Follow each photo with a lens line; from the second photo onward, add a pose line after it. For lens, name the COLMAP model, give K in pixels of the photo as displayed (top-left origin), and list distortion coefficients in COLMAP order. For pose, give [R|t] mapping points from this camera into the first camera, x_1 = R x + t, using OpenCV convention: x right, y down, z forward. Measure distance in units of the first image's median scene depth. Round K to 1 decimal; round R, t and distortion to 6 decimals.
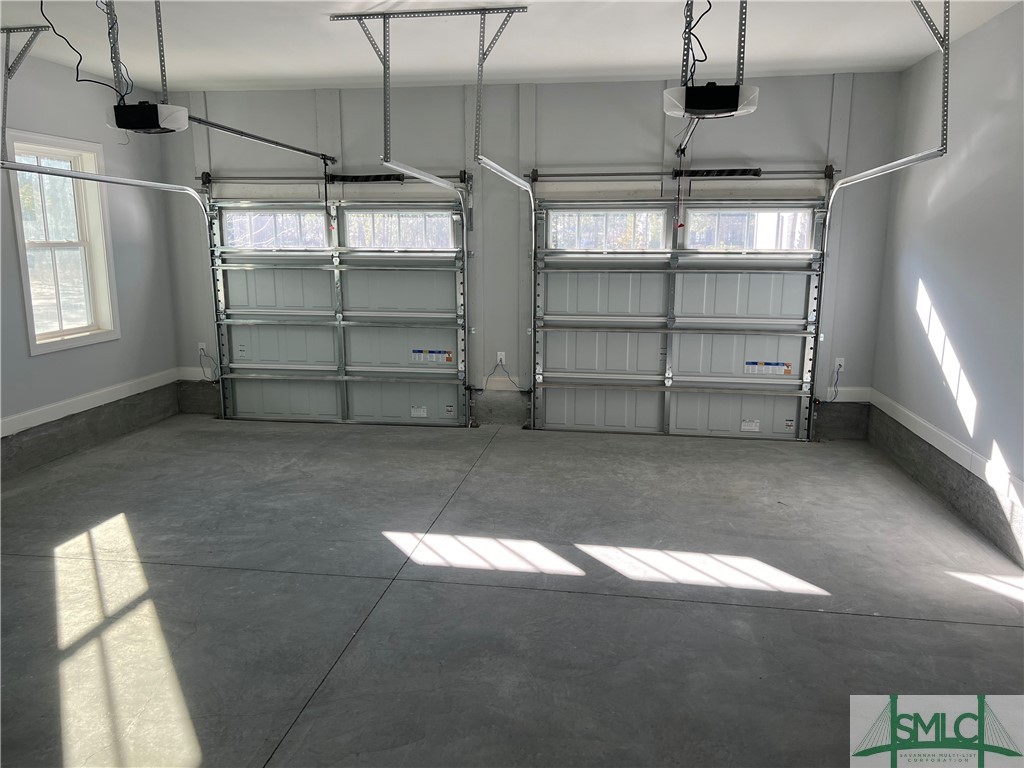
lens RADIAL K [[758.1, 0, 509.0], [0, 758.1, 378.5], [0, 0, 1]] dist [0.056416, -0.063959]
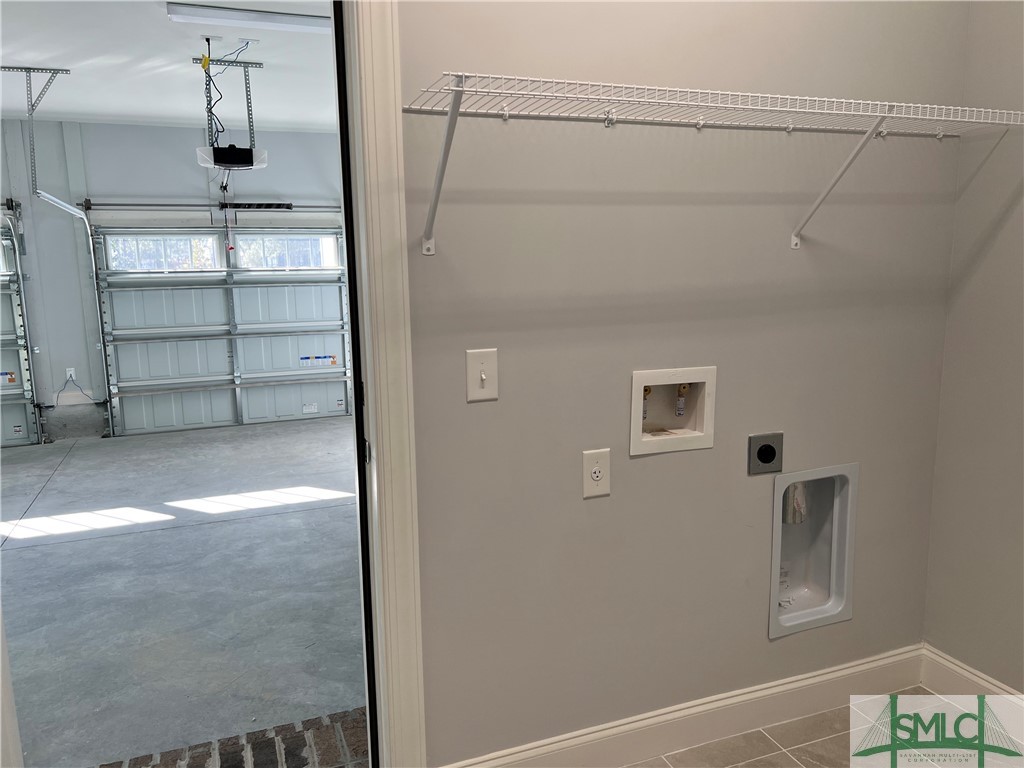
lens RADIAL K [[758.1, 0, 504.4], [0, 758.1, 379.6], [0, 0, 1]] dist [0.056416, -0.063959]
pose [[0.861452, -0.098319, 0.498231, -0.025857], [0.112911, 0.993605, 0.000848, 0.054276], [-0.495128, 0.055525, 0.867044, -0.255236]]
